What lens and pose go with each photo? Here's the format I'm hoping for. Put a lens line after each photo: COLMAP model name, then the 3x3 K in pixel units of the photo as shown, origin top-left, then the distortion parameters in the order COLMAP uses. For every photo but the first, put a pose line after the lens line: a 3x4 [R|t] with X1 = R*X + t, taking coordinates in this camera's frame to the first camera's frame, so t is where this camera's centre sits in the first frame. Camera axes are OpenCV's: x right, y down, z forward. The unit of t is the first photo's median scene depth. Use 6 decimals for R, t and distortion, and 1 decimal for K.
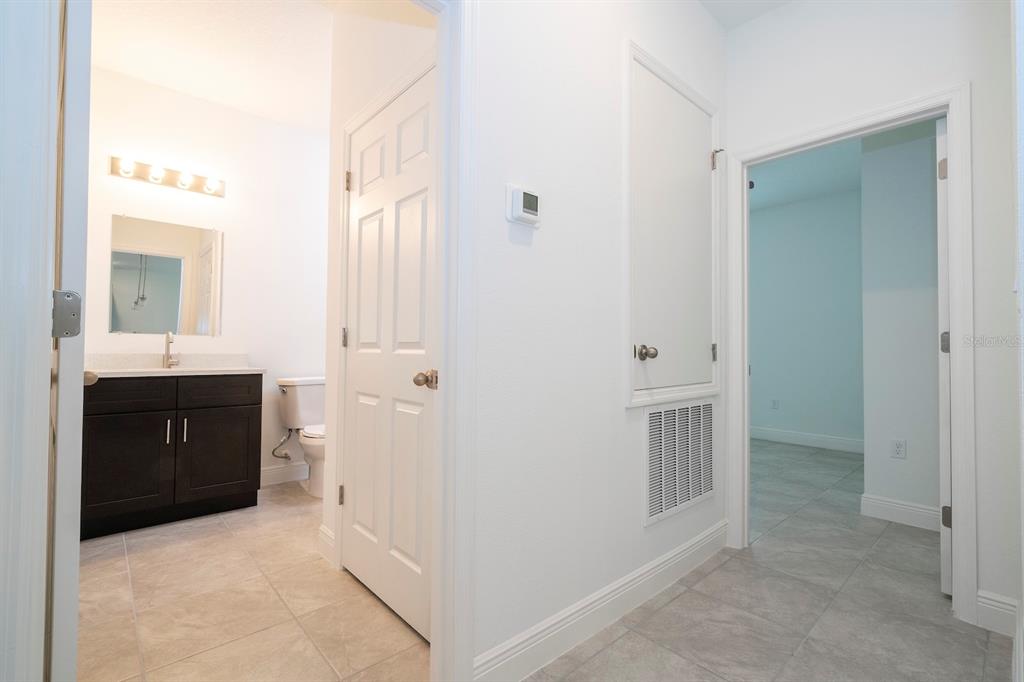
lens RADIAL K [[463.0, 0, 517.4], [0, 463.0, 341.3], [0, 0, 1]] dist [0.003510, 0.000177]
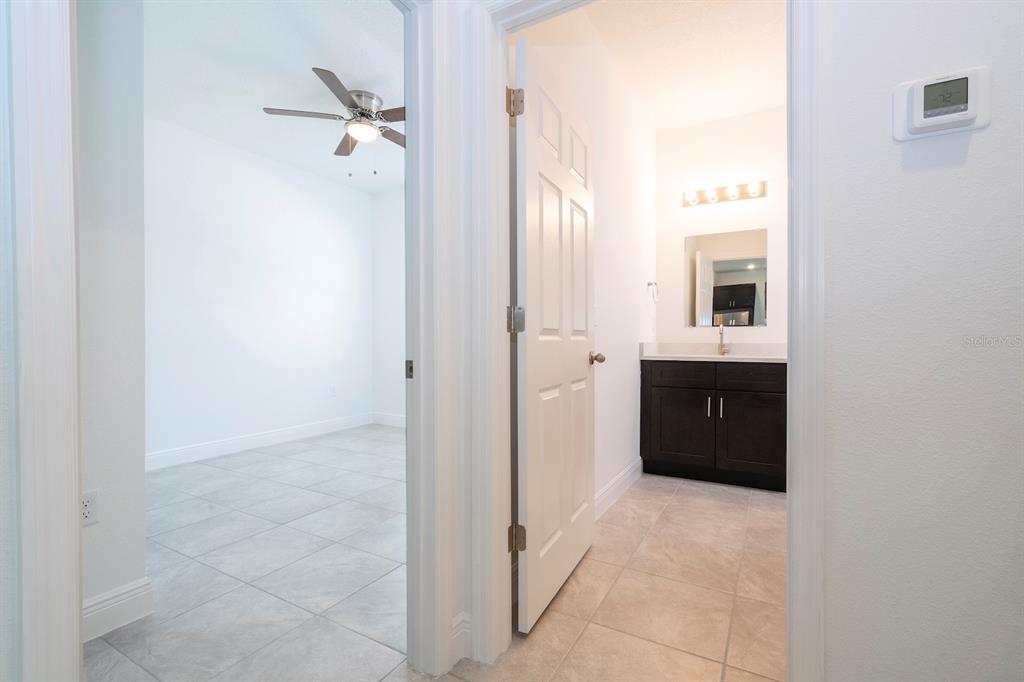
lens RADIAL K [[463.0, 0, 517.3], [0, 463.0, 340.4], [0, 0, 1]] dist [0.003510, 0.000177]
pose [[0.312294, -0.003203, -0.949980, 0.271556], [0.019943, 0.999796, 0.003185, 0.007305], [0.949776, -0.019940, 0.312294, 0.163095]]
